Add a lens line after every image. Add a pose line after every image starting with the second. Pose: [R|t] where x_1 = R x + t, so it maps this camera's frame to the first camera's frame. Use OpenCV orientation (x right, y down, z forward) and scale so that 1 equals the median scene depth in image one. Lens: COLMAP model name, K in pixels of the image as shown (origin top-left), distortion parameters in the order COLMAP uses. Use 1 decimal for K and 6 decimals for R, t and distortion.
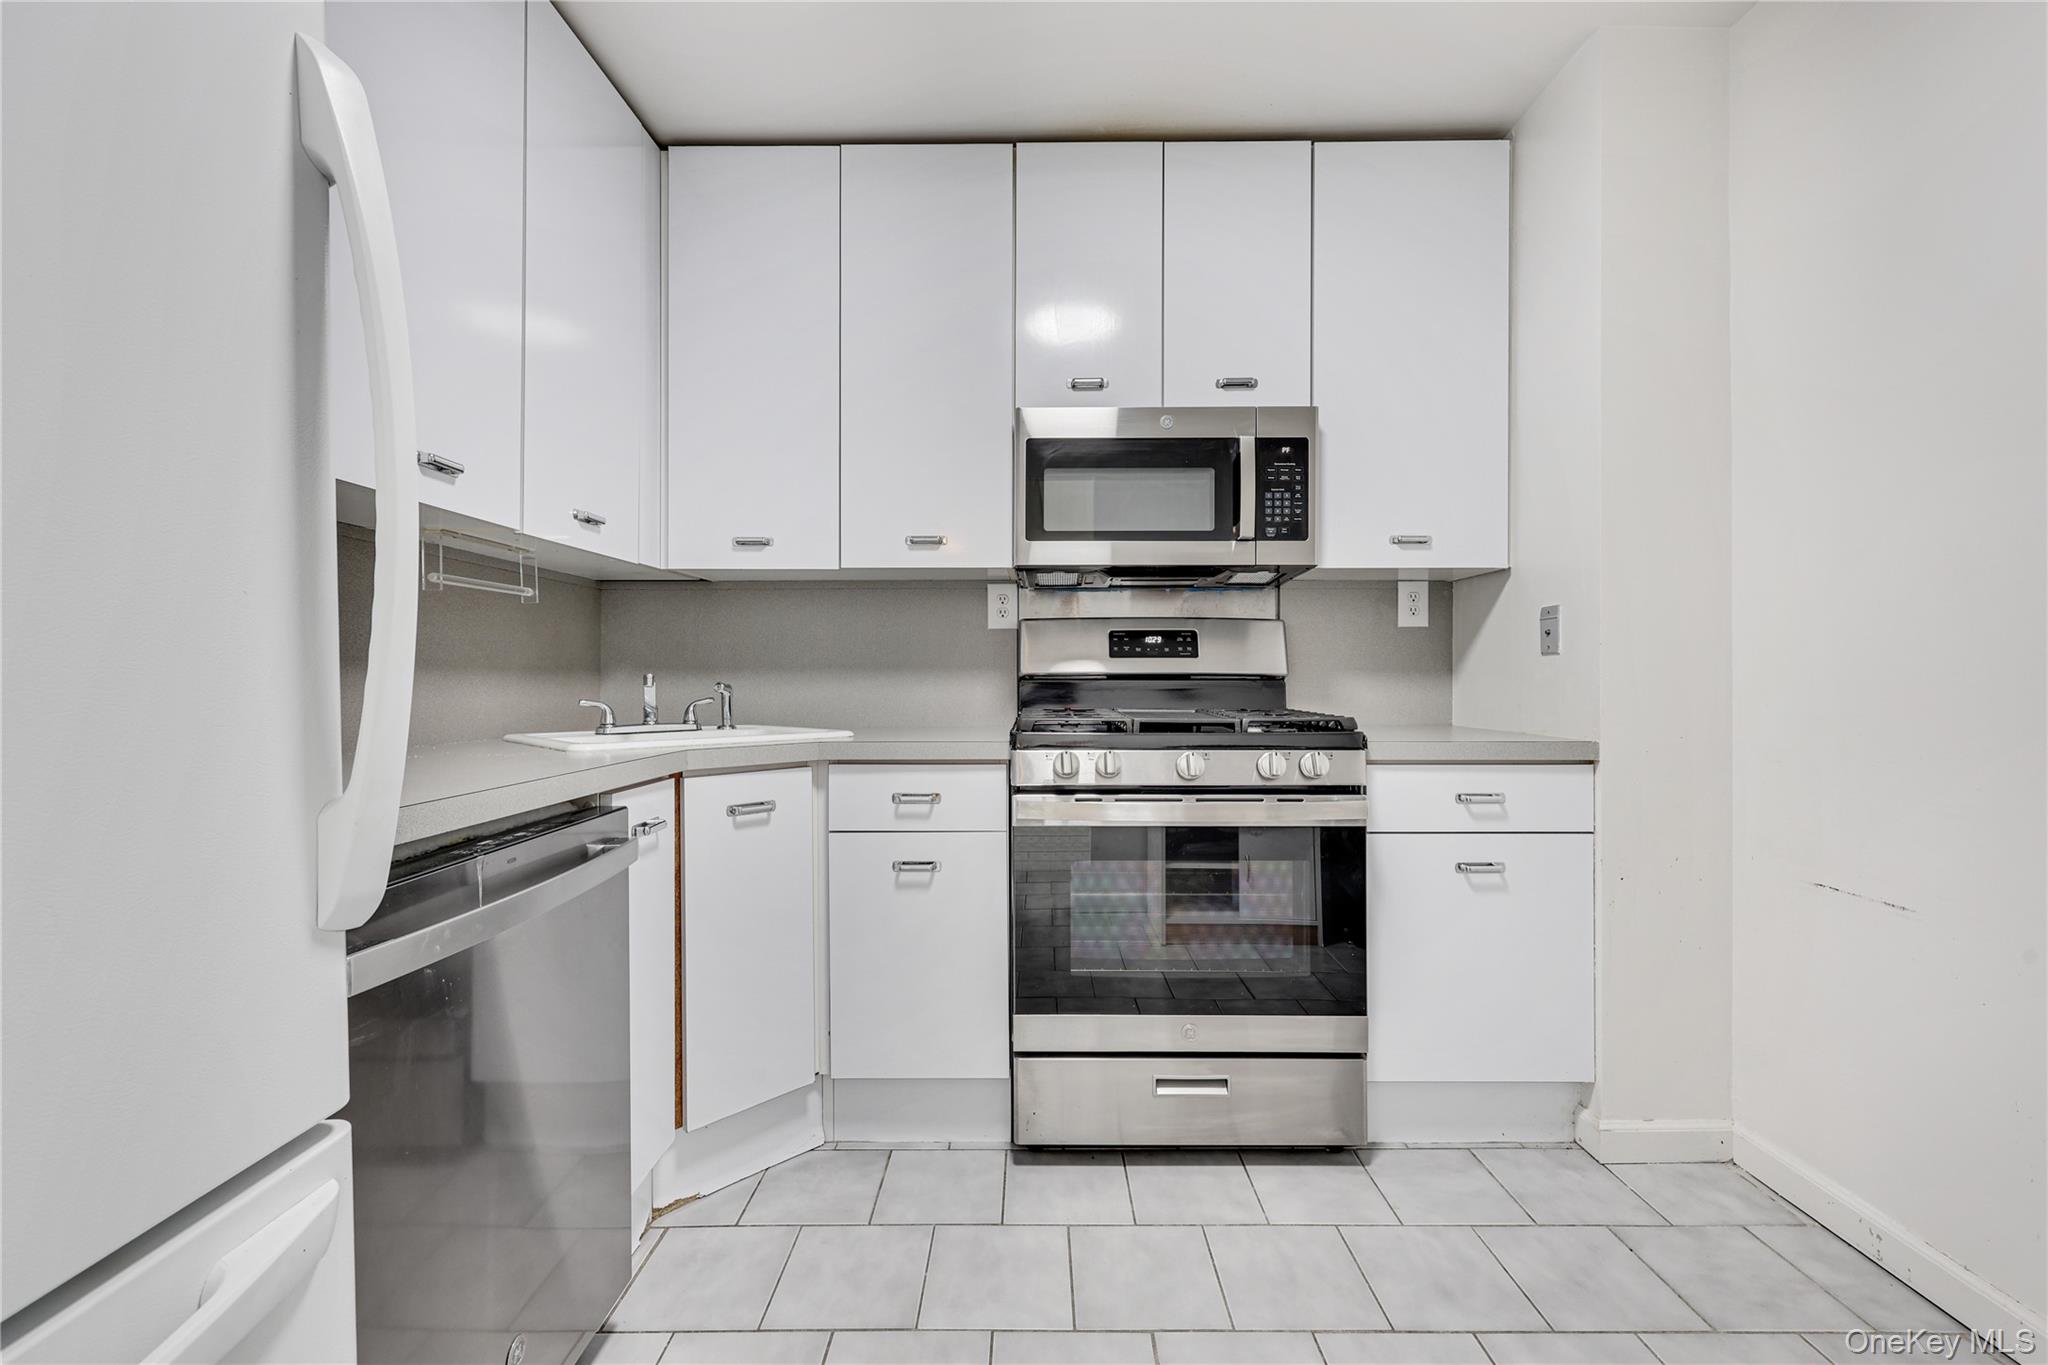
lens RADIAL K [[831.1, 0, 1028.3], [0, 831.1, 679.1], [0, 0, 1]] dist [-0.000407, -0.000296]
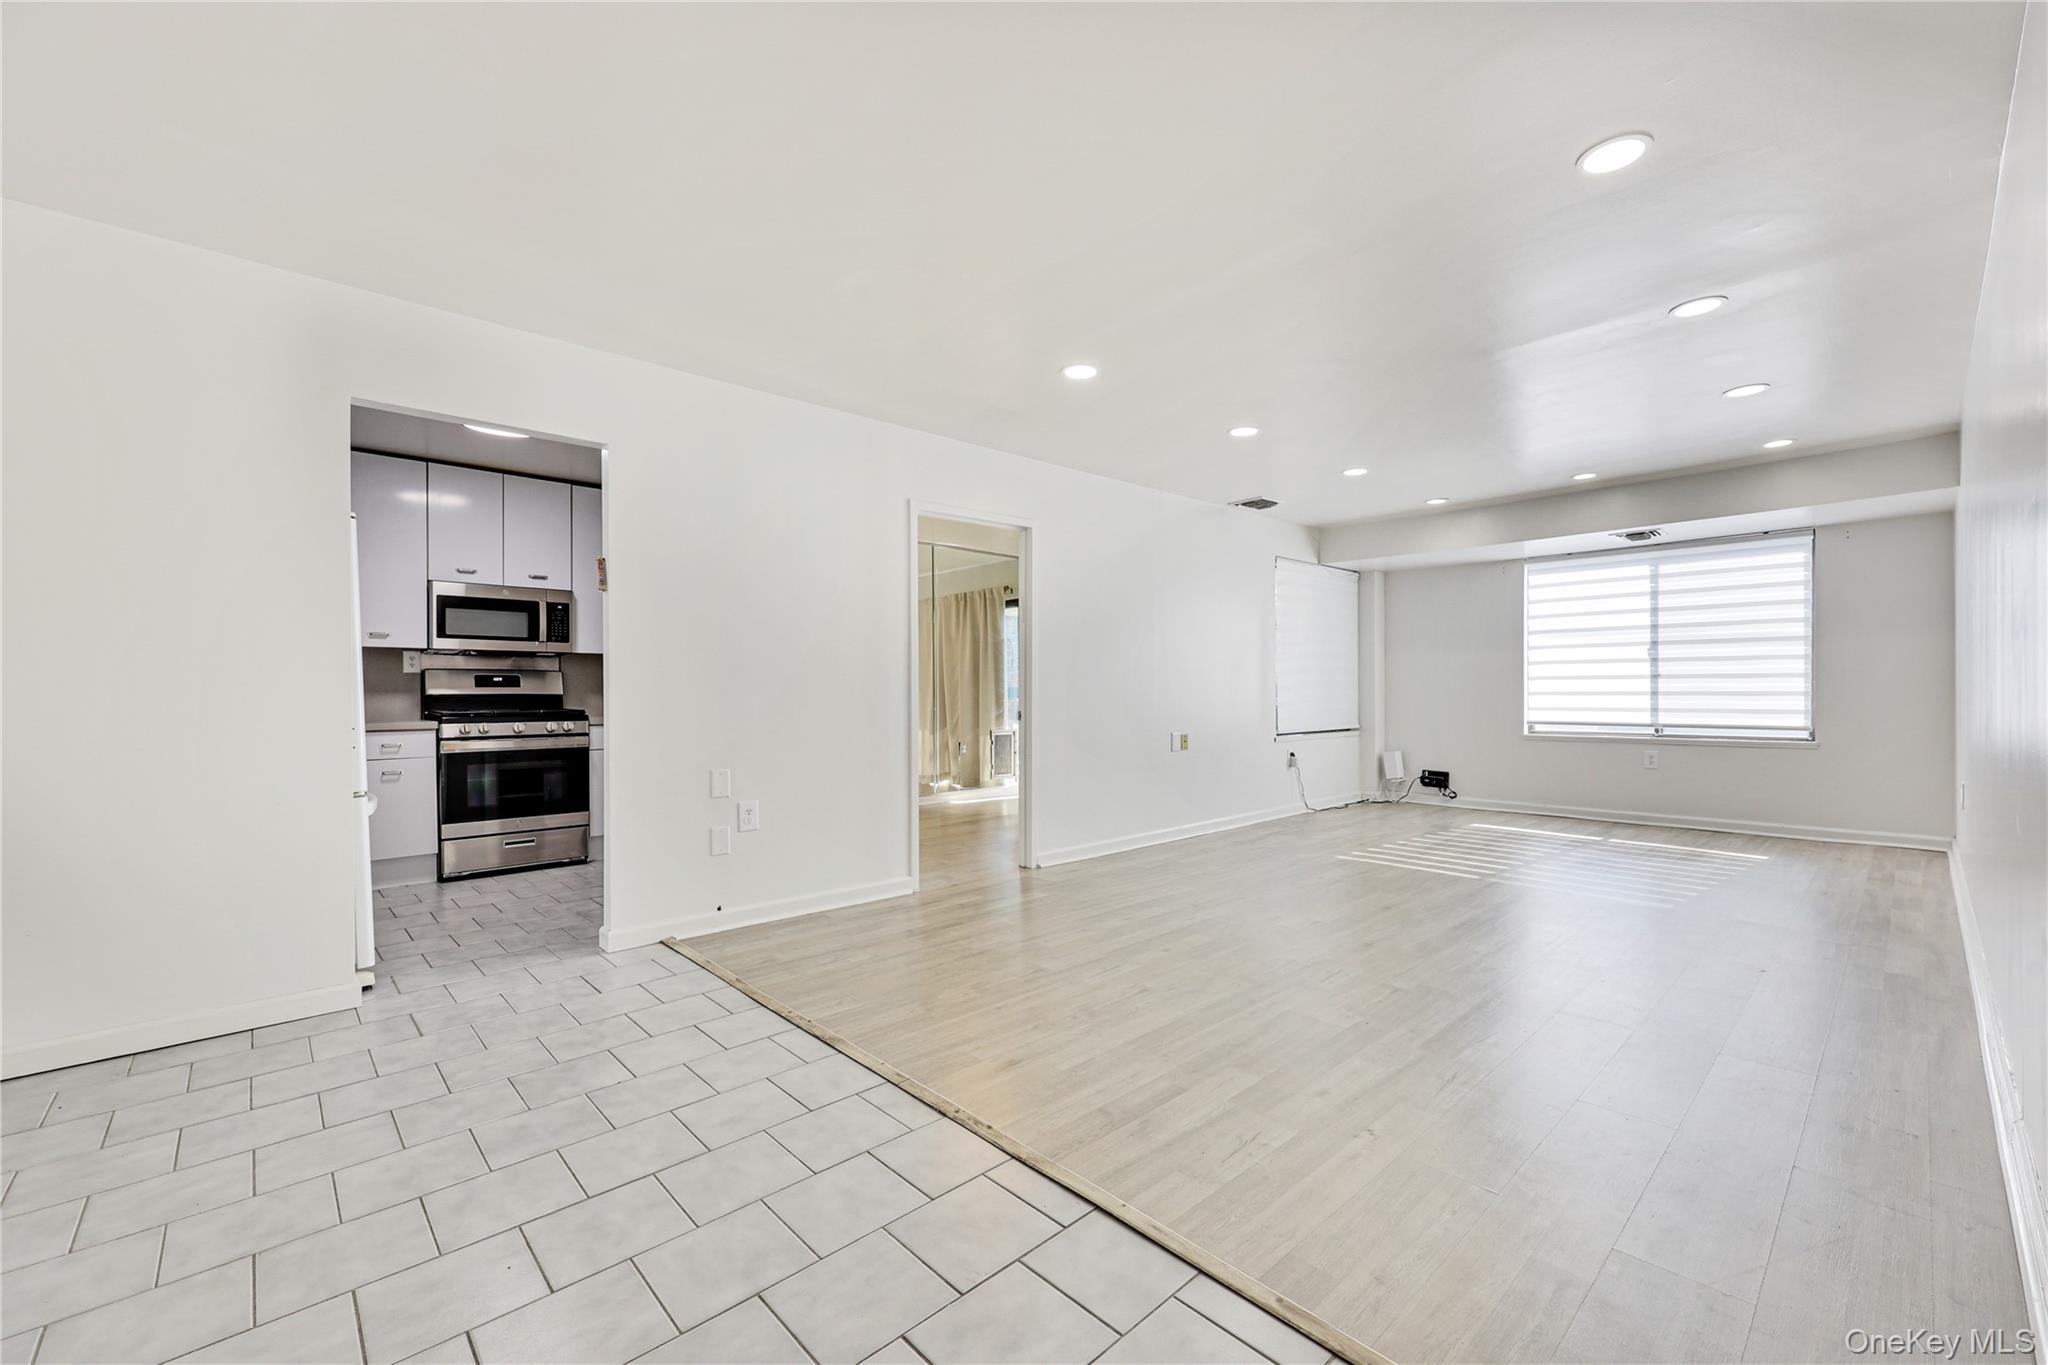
lens RADIAL K [[831.1, 0, 1032.3], [0, 831.1, 690.0], [0, 0, 1]] dist [-0.000407, -0.000296]
pose [[0.727246, -0.001739, 0.686375, -0.394768], [0.006419, 0.999970, -0.004268, 0.001001], [-0.686347, 0.007509, 0.727235, -1.884593]]
